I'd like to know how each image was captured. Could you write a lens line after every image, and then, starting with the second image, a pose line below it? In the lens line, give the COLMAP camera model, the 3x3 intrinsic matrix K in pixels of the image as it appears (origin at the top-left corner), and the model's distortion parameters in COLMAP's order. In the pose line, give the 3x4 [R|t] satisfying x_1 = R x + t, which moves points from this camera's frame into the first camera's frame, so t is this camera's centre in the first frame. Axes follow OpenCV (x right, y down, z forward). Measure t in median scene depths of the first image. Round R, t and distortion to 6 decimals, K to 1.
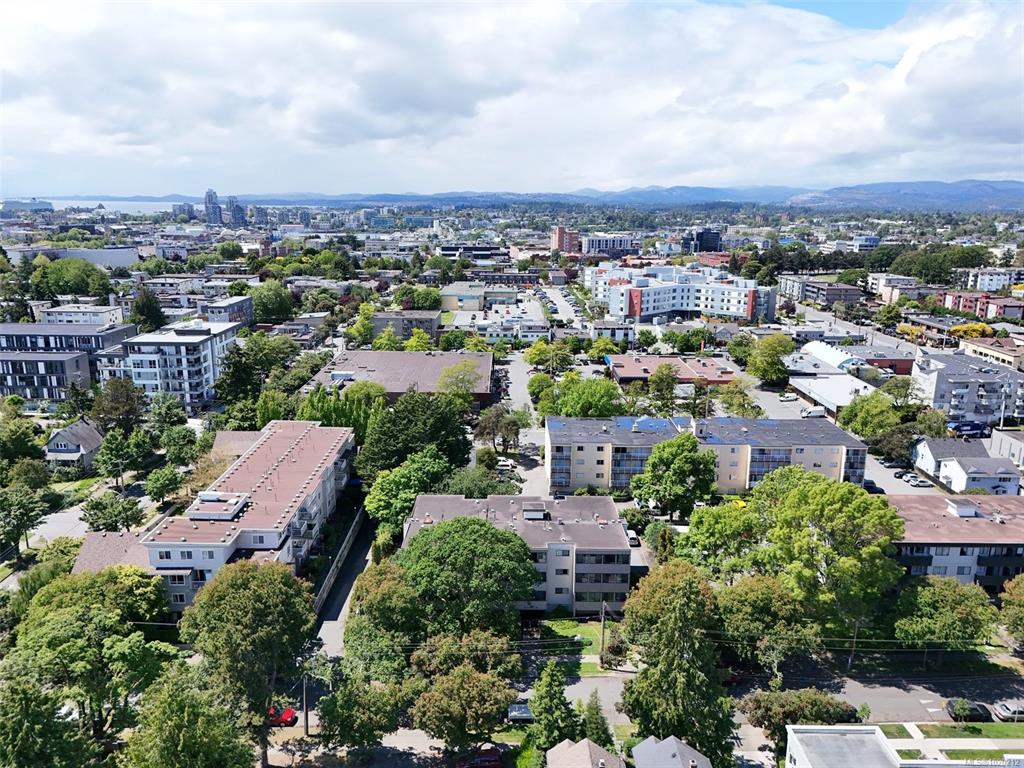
lens RADIAL K [[752.3, 0, 515.2], [0, 752.3, 337.0], [0, 0, 1]] dist [0.070286, -0.064505]
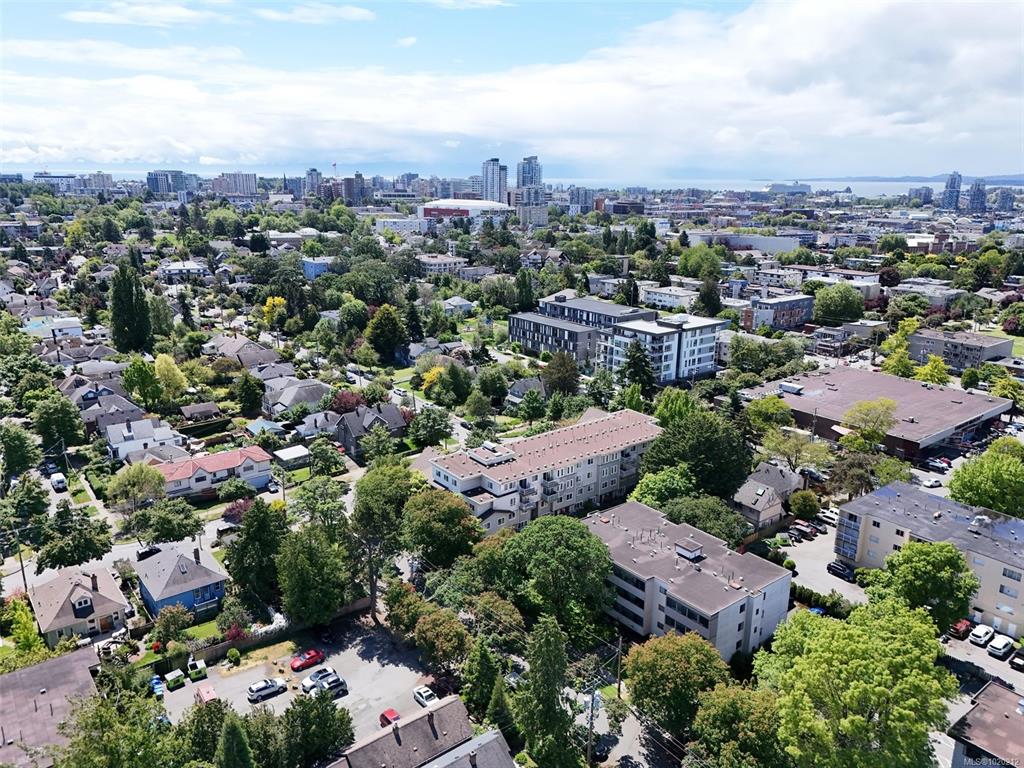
lens RADIAL K [[749.8, 0, 512.0], [0, 749.8, 384.0], [0, 0, 1]] dist [0.061561, -0.063475]
pose [[0.607103, 0.206018, -0.767452, 0.194575], [-0.140457, 0.978421, 0.151541, -0.034003], [0.782111, 0.015793, 0.622939, 0.056566]]
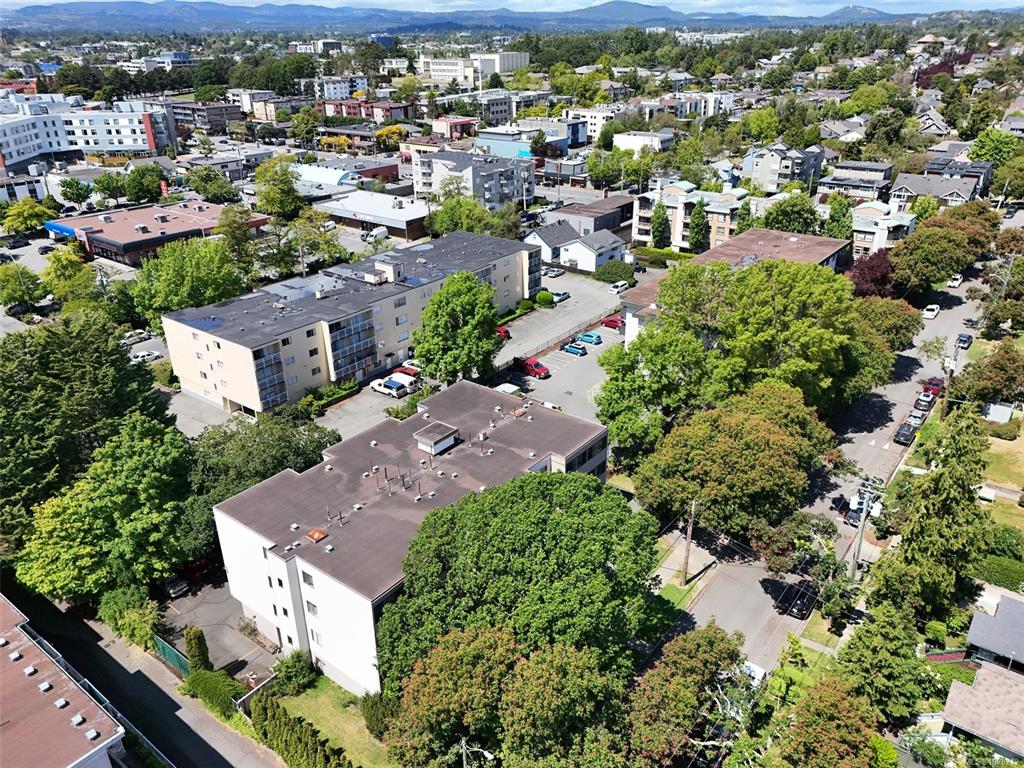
lens RADIAL K [[749.8, 0, 512.0], [0, 749.8, 384.0], [0, 0, 1]] dist [0.061561, -0.063475]
pose [[0.610913, -0.344926, 0.712609, -0.115277], [0.146376, 0.933794, 0.326500, -0.001660], [-0.778049, -0.095154, 0.620955, 0.181492]]
